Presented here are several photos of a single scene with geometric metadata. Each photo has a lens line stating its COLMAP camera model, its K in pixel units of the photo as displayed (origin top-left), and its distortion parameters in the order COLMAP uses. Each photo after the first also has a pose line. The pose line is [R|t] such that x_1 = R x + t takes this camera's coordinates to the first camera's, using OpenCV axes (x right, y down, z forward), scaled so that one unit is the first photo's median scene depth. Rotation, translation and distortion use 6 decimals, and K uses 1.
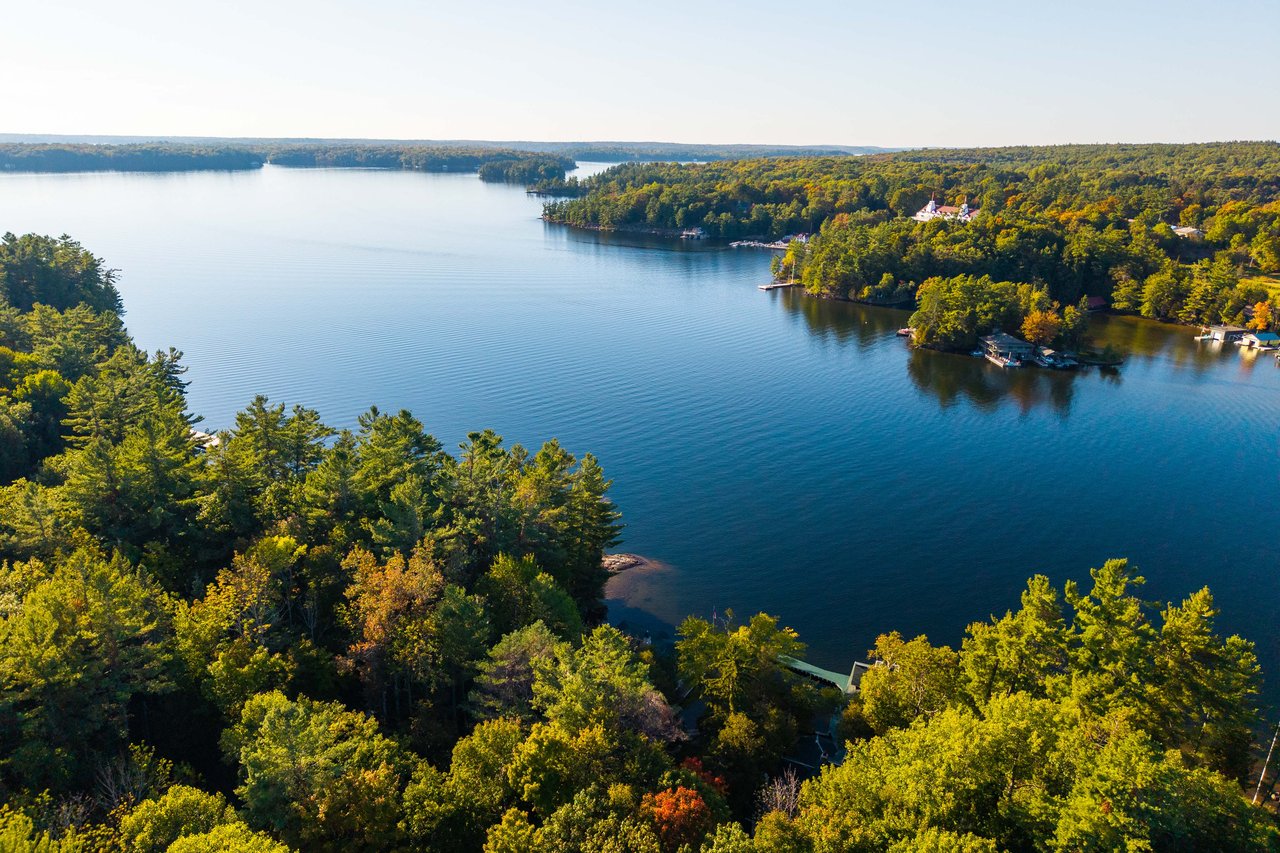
lens RADIAL K [[860.2, 0, 640.0], [0, 860.2, 426.5], [0, 0, 1]] dist [0.014748, -0.004838]
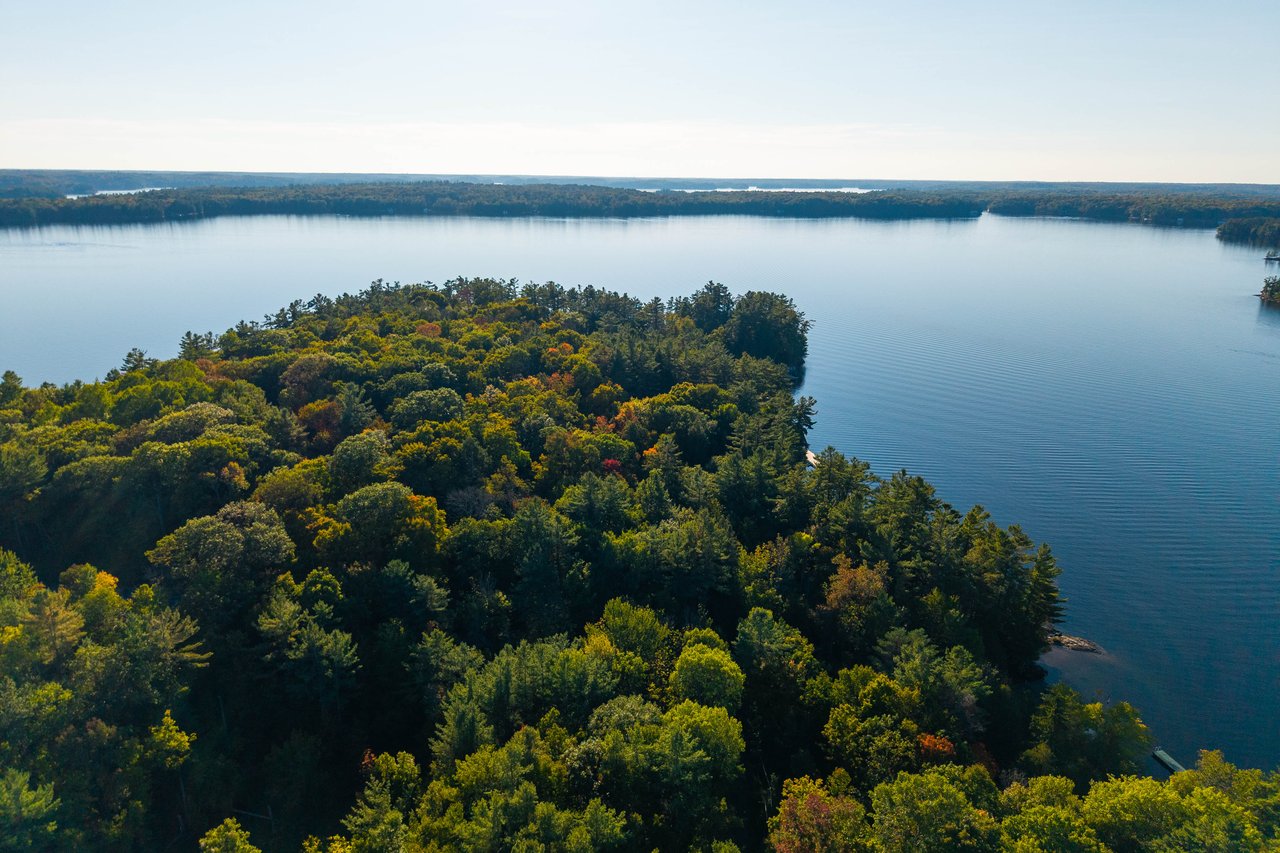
lens RADIAL K [[1022.0, 0, 637.4], [0, 1022.0, 424.9], [0, 0, 1]] dist [0.005697, 0.010653]
pose [[0.715687, 0.199624, -0.669285, 0.595416], [-0.224527, 0.973175, 0.050169, -0.097331], [0.661346, 0.114367, 0.741310, -0.666535]]
